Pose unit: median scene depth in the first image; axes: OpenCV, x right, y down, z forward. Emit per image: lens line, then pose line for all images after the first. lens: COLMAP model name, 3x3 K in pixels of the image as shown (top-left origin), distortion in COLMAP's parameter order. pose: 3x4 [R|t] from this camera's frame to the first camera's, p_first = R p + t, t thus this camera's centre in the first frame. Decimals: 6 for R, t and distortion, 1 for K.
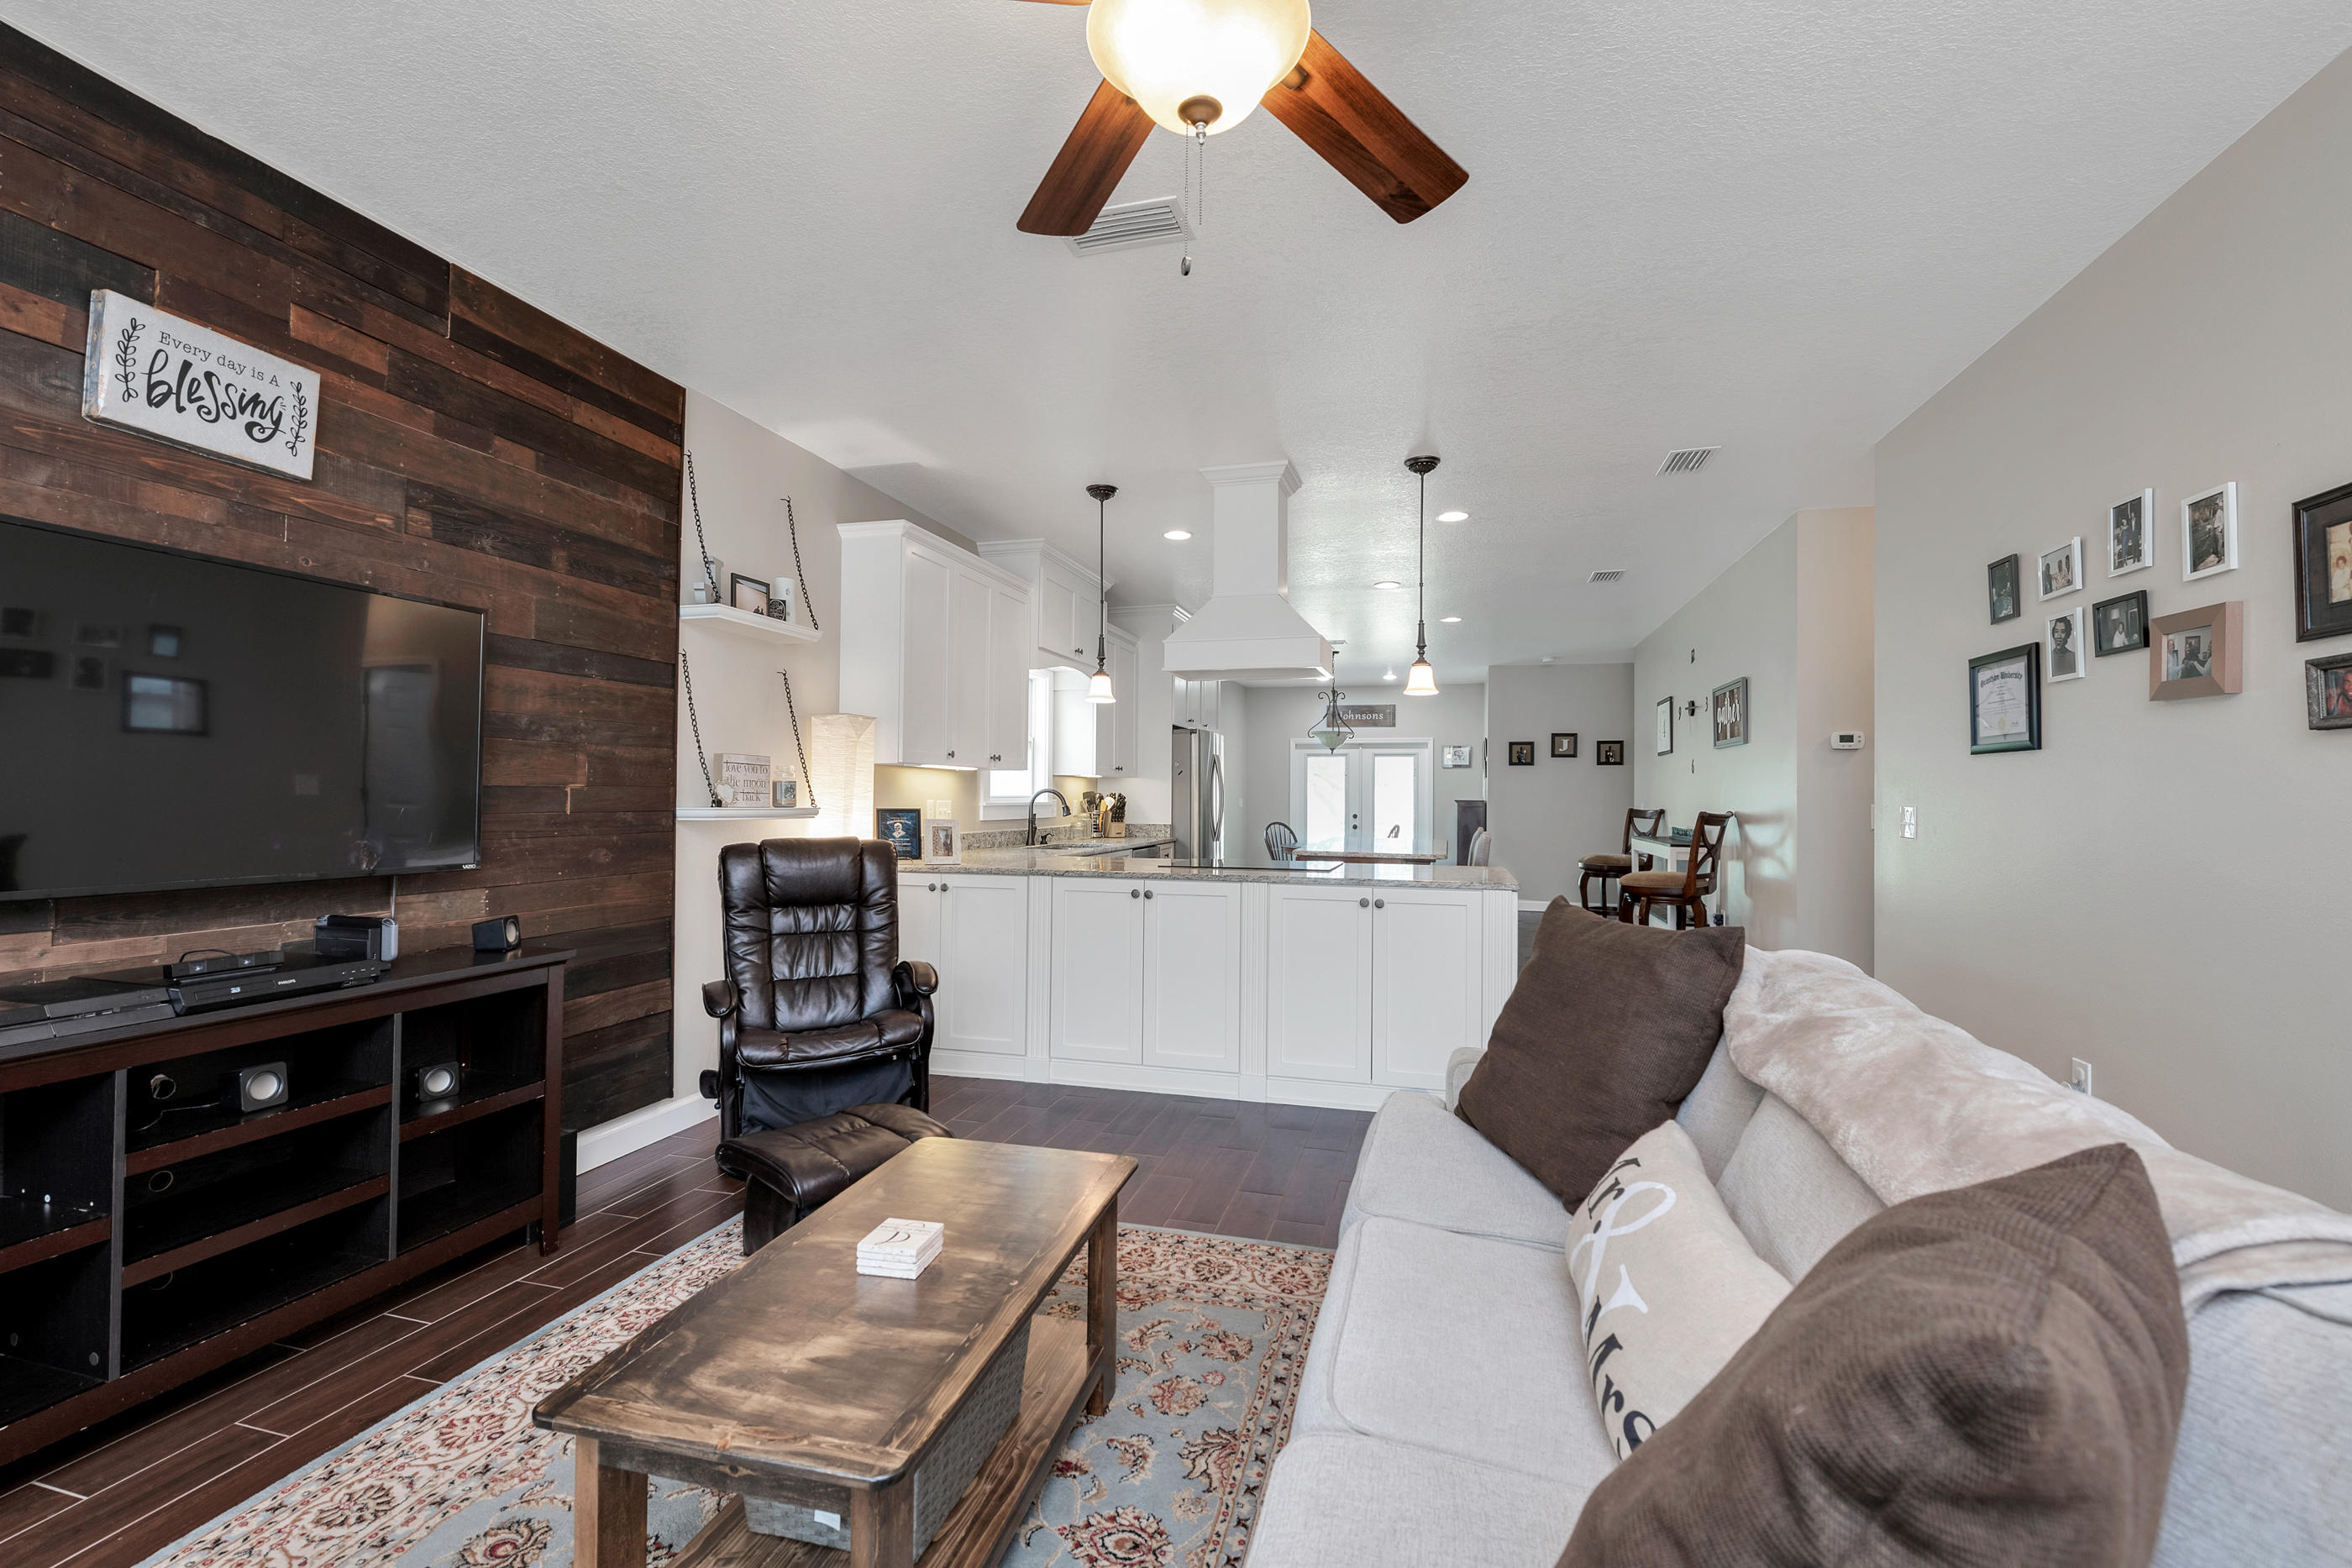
lens RADIAL K [[991.5, 0, 1185.1], [0, 991.5, 783.6], [0, 0, 1]] dist [-0.002383, -0.002733]
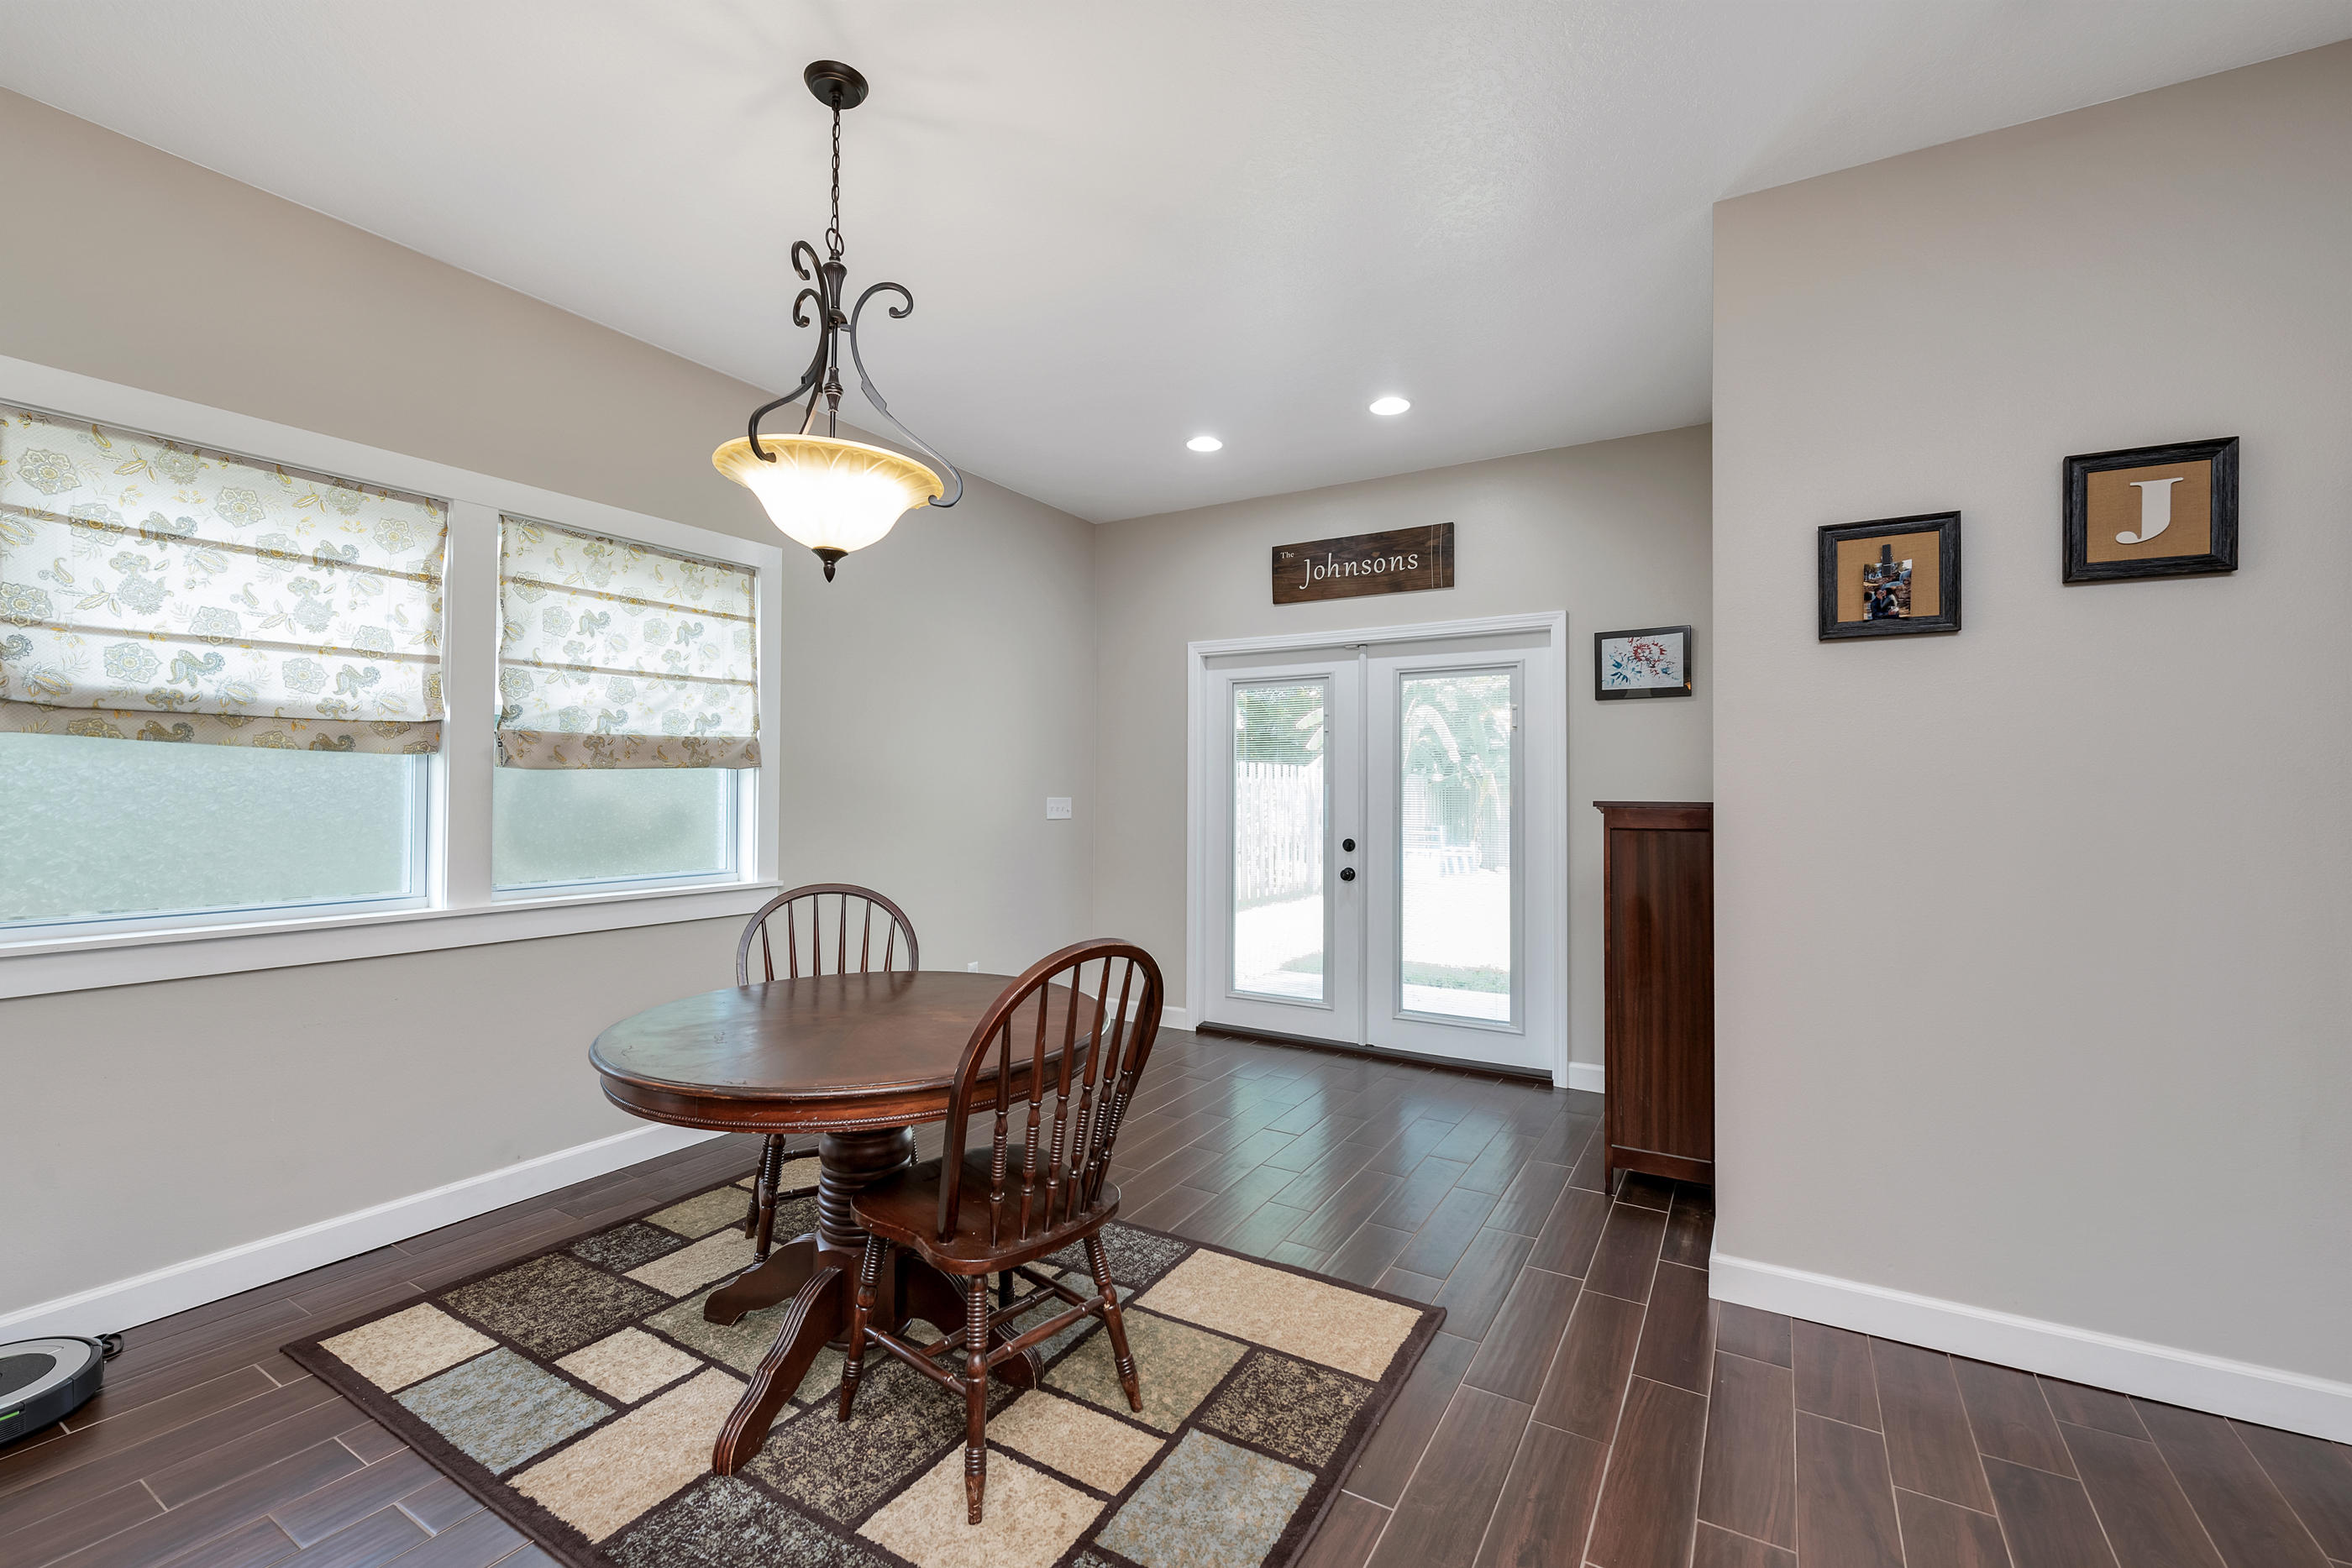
lens RADIAL K [[991.5, 0, 1182.0], [0, 991.5, 775.6], [0, 0, 1]] dist [-0.002383, -0.002733]
pose [[0.962843, -0.006750, -0.269976, 0.981010], [0.004550, 0.999951, -0.008774, 0.047991], [0.270022, 0.007220, 0.962827, 2.955285]]
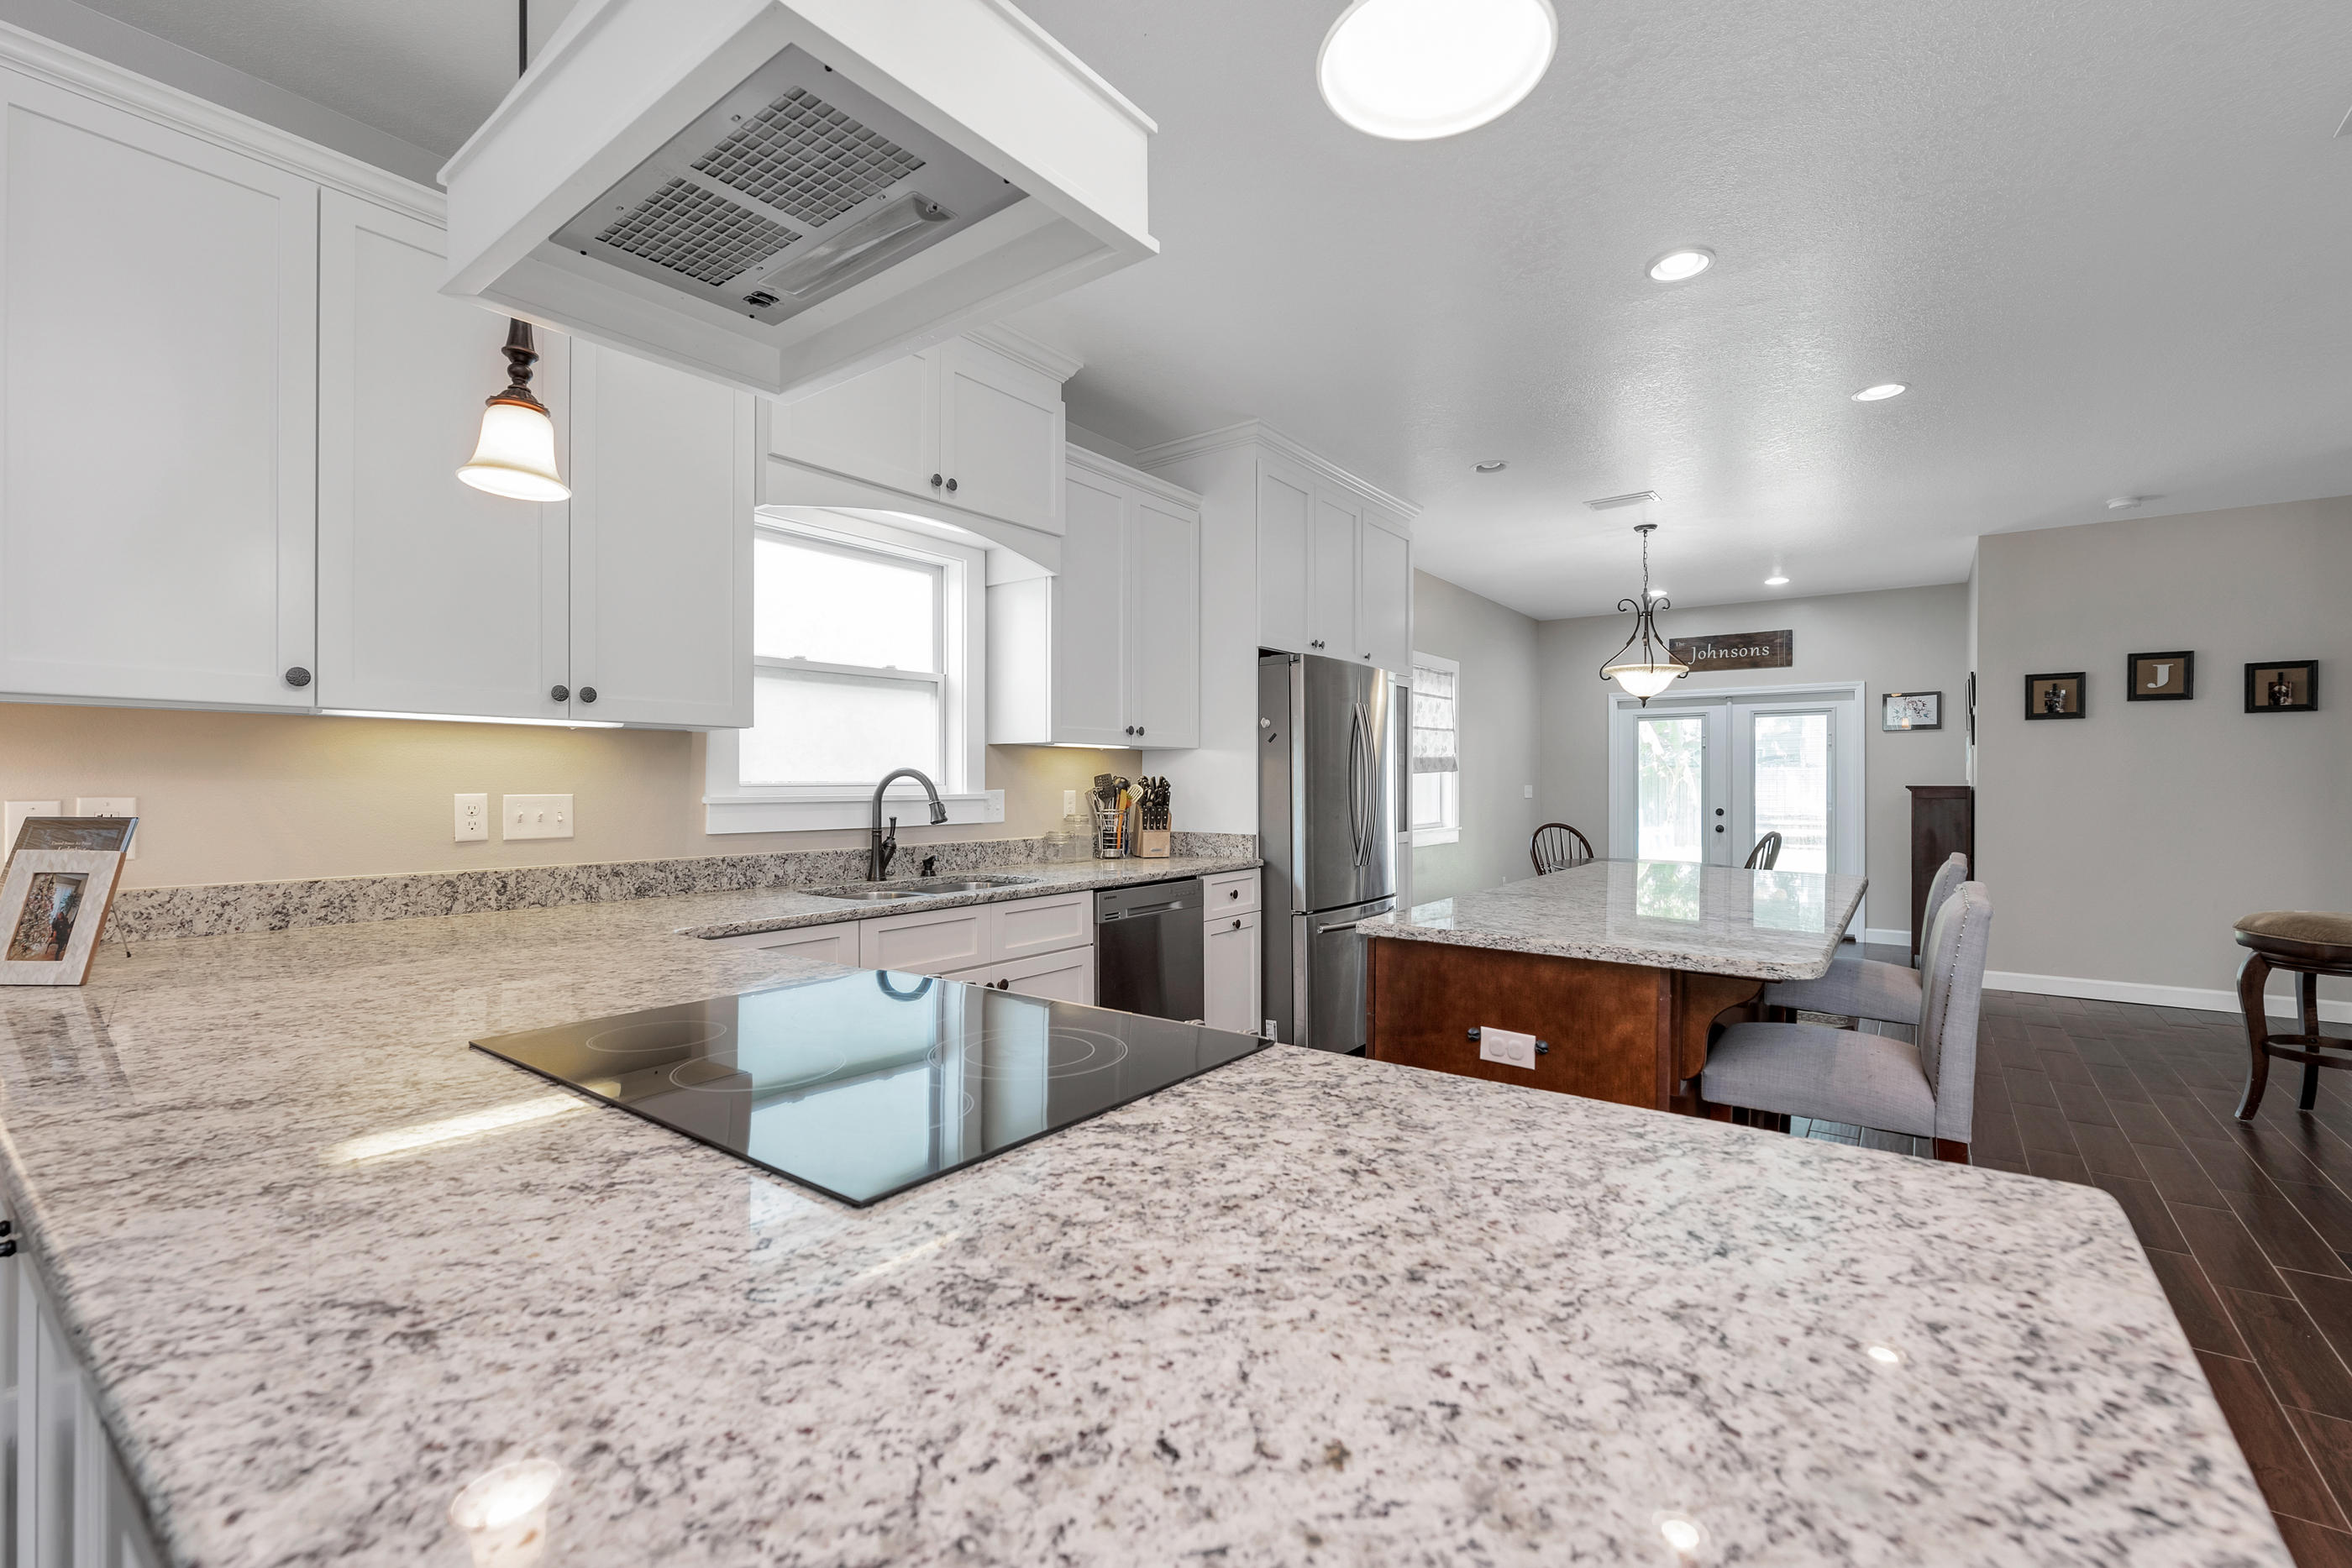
lens RADIAL K [[991.5, 0, 1174.4], [0, 991.5, 790.3], [0, 0, 1]] dist [-0.002383, -0.002733]
pose [[0.927665, -0.004453, -0.373386, 0.395730], [0.011501, 0.999795, 0.016650, 0.021677], [0.373235, -0.019740, 0.927527, 1.323175]]
